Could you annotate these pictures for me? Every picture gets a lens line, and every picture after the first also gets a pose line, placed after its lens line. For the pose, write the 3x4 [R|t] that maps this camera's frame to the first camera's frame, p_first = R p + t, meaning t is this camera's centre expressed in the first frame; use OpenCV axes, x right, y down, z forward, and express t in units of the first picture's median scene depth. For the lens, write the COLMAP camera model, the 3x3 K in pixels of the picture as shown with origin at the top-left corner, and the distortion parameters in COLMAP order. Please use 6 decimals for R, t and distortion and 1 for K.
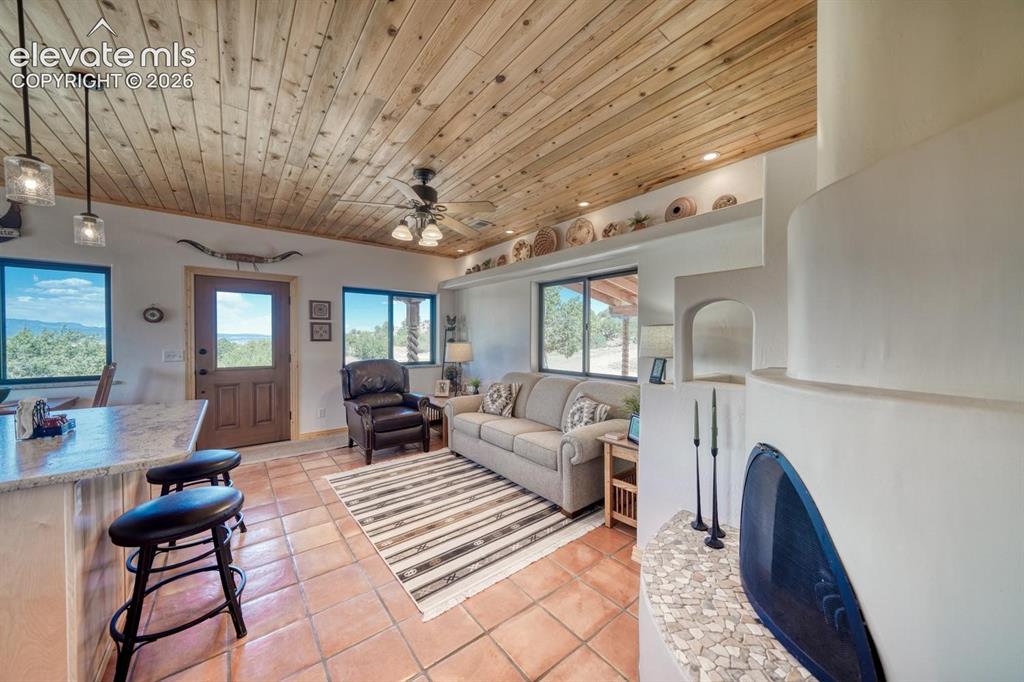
lens RADIAL K [[355.9, 0, 513.5], [0, 355.9, 340.6], [0, 0, 1]] dist [-0.003155, -0.000298]
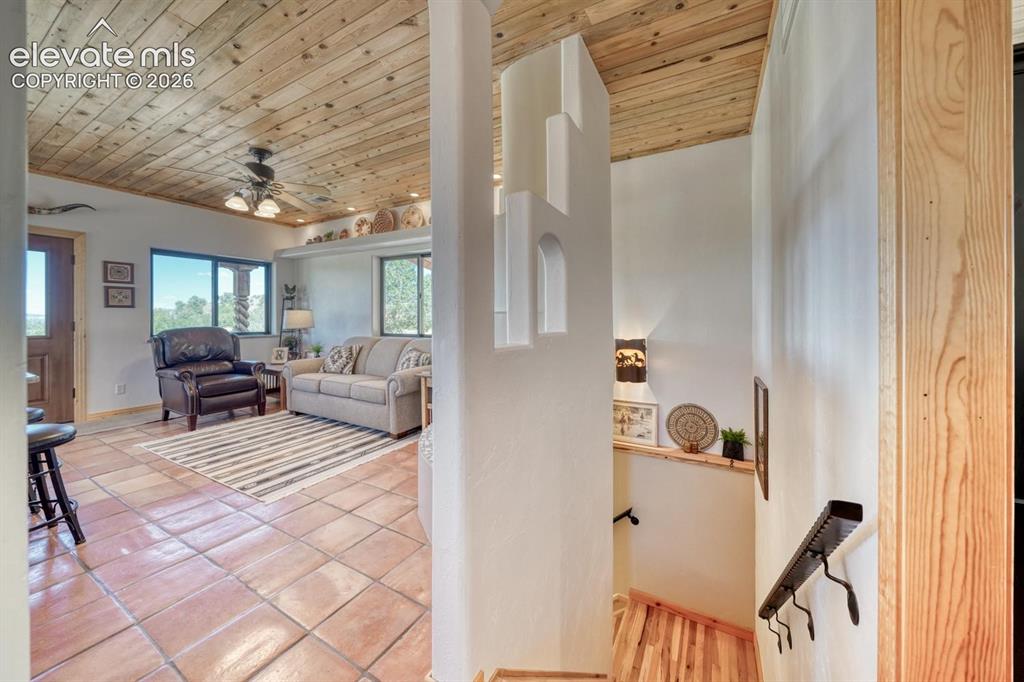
lens RADIAL K [[355.9, 0, 513.5], [0, 355.9, 318.3], [0, 0, 1]] dist [-0.003155, -0.000298]
pose [[0.926355, -0.003602, 0.376634, 0.048451], [0.003422, 0.999993, 0.001147, 0.040427], [-0.376636, 0.000226, 0.926361, -0.253938]]
